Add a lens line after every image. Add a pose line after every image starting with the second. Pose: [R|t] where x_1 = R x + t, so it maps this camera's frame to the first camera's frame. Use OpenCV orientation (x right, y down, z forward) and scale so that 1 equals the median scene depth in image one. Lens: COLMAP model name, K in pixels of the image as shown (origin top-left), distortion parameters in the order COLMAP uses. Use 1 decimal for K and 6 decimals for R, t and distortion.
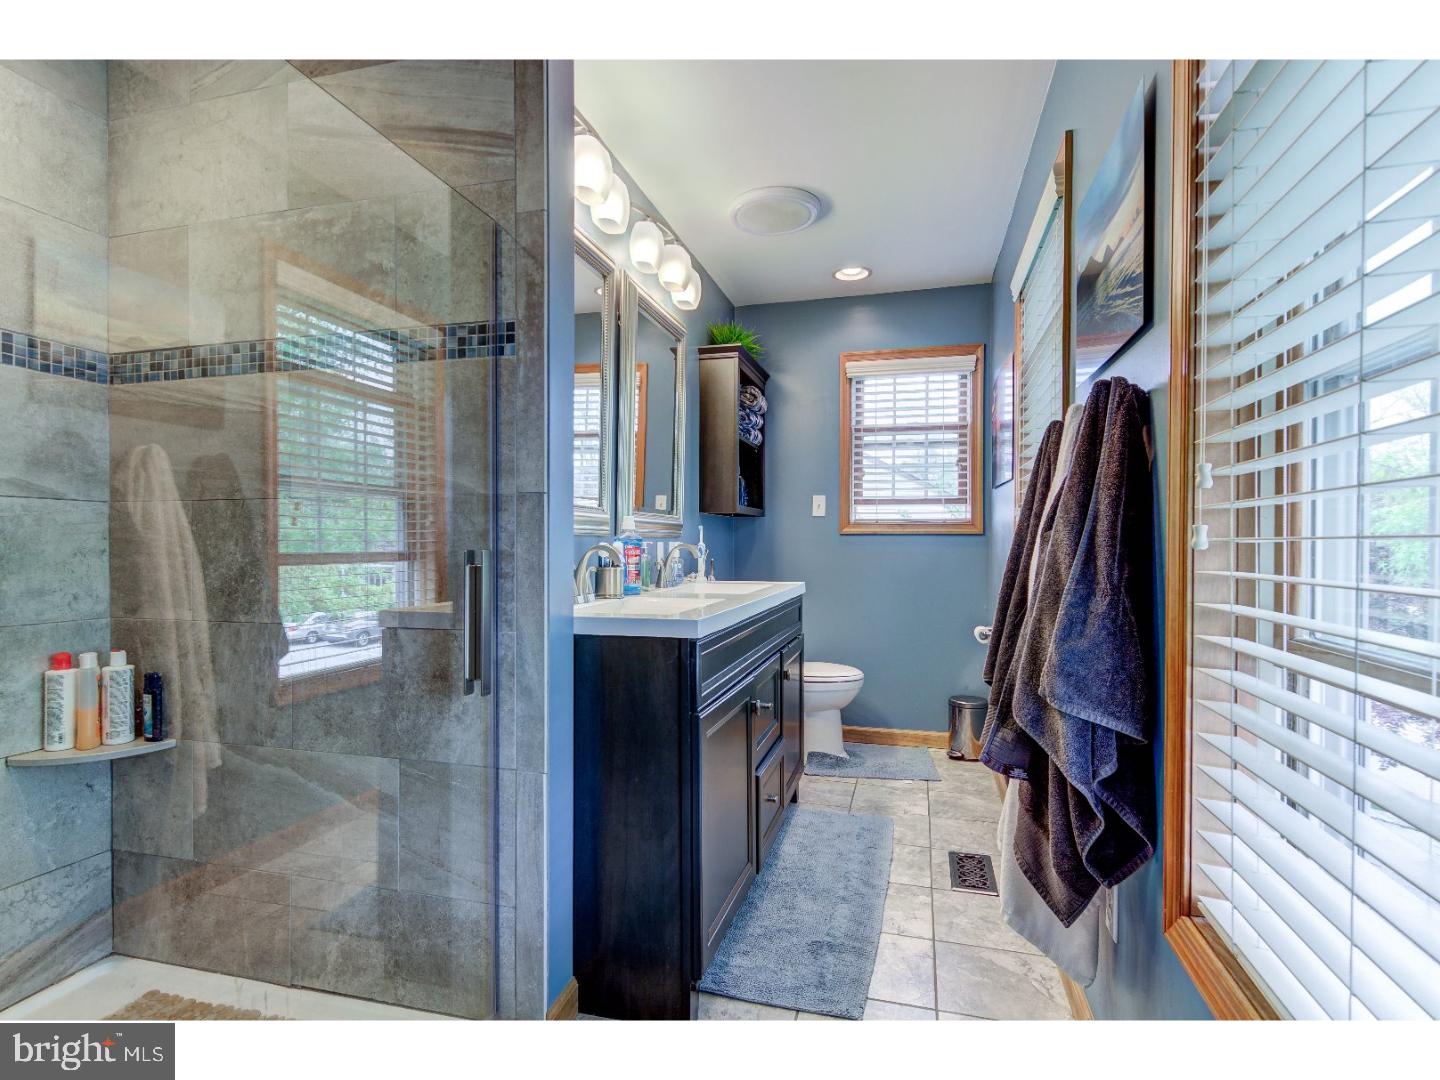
lens RADIAL K [[727.2, 0, 721.0], [0, 727.2, 542.2], [0, 0, 1]] dist [0.019946, -0.001177]
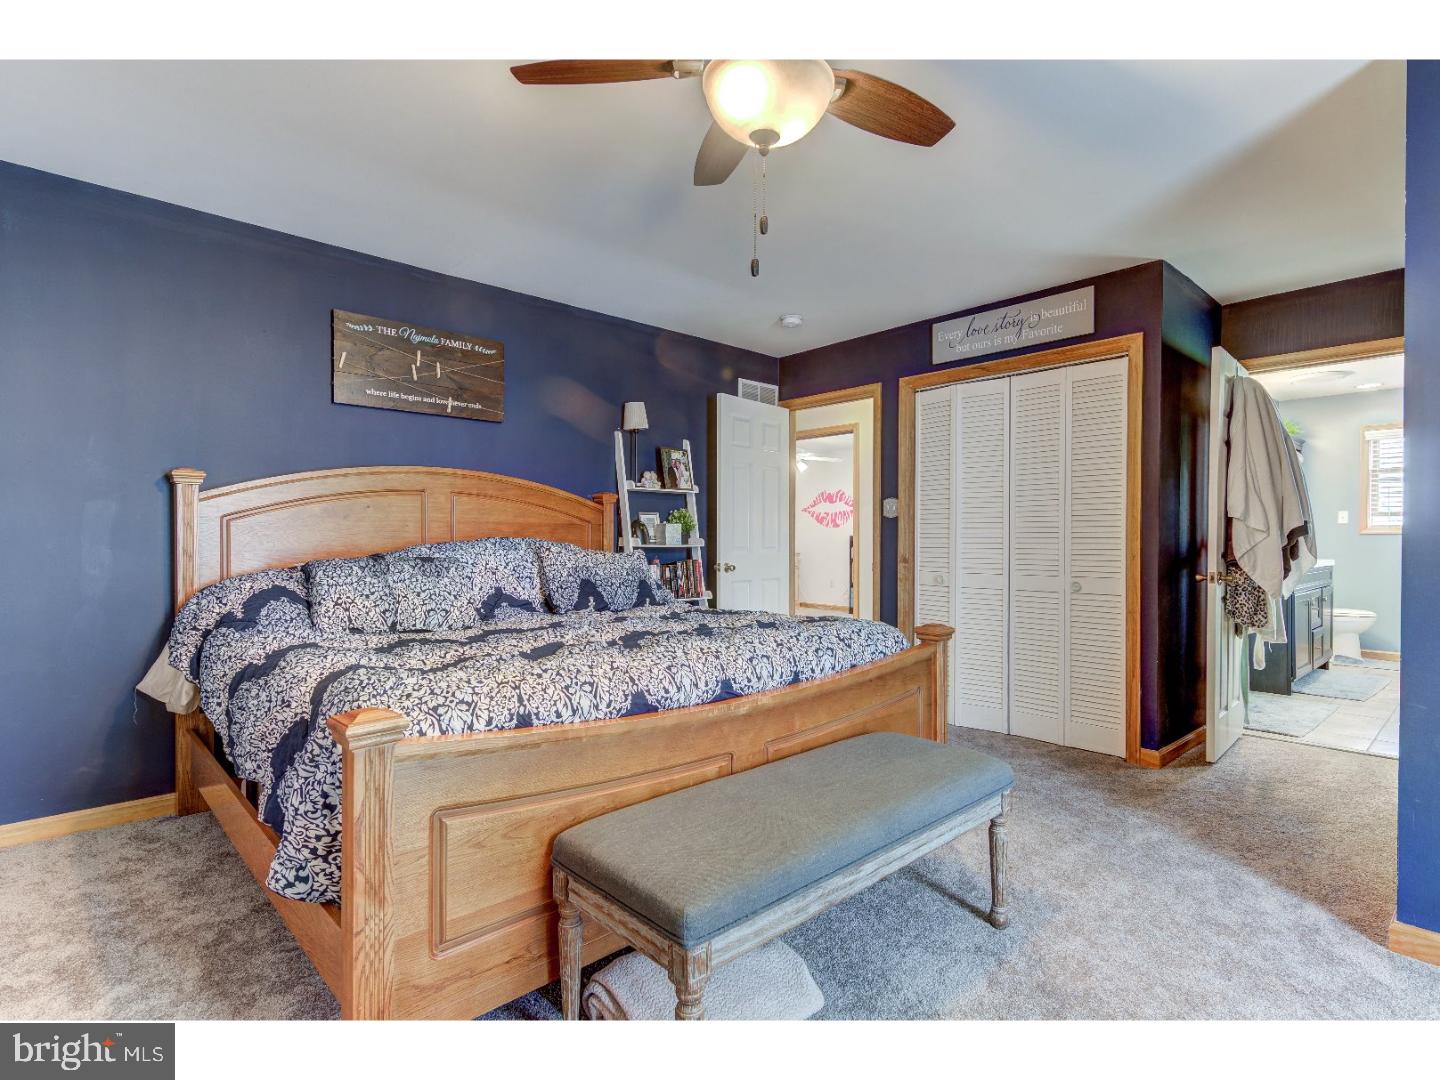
lens RADIAL K [[727.2, 0, 722.6], [0, 727.2, 544.2], [0, 0, 1]] dist [0.019946, -0.001177]
pose [[0.861360, 0.009399, -0.507908, -0.244483], [-0.004554, 0.999932, 0.010782, 0.001609], [0.507974, -0.006974, 0.861344, -1.256409]]
